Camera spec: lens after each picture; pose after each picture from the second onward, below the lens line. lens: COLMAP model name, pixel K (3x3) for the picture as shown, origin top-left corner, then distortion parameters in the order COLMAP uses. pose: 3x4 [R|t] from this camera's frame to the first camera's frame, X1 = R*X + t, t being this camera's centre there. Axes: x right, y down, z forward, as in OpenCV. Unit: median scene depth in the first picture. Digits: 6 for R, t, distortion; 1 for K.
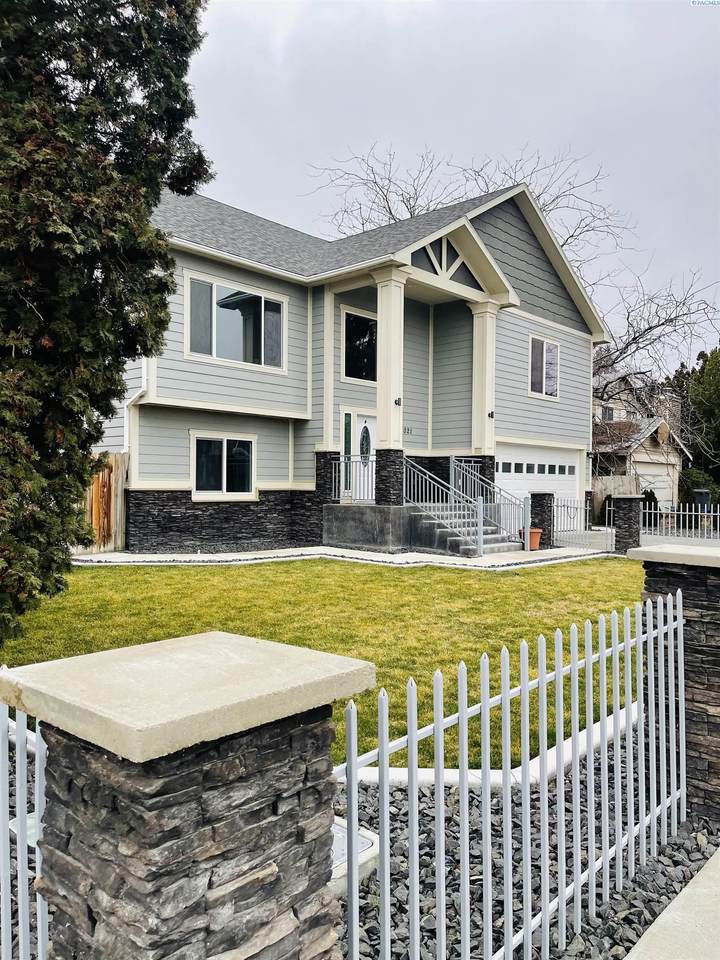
lens RADIAL K [[711.5, 0, 360.0], [0, 711.5, 480.0], [0, 0, 1]] dist [0.061032, -0.006081]
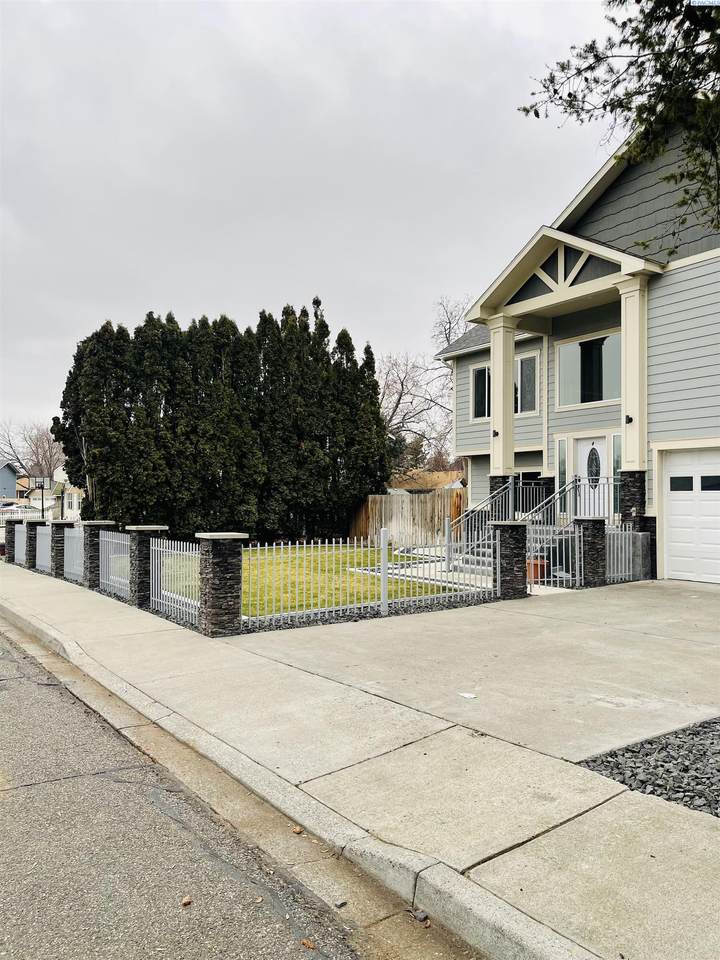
lens RADIAL K [[711.5, 0, 360.0], [0, 711.5, 480.0], [0, 0, 1]] dist [0.061032, -0.006081]
pose [[-0.204828, -0.036553, -0.978115, 1.157862], [0.003506, 0.999269, -0.038078, 0.005345], [0.978792, -0.011229, -0.204550, 0.983109]]
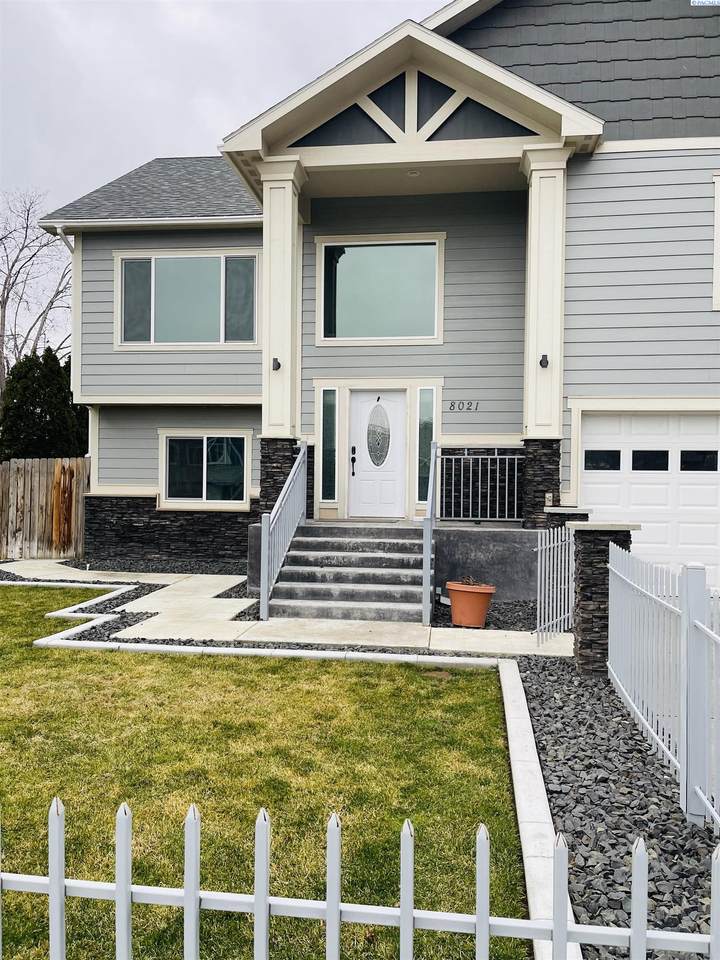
lens RADIAL K [[711.5, 0, 360.0], [0, 711.5, 480.0], [0, 0, 1]] dist [0.061032, -0.006081]
pose [[0.592338, -0.007423, -0.805656, 0.601019], [-0.001270, 0.999948, -0.010147, 0.001852], [0.805689, 0.007034, 0.592297, 0.649533]]
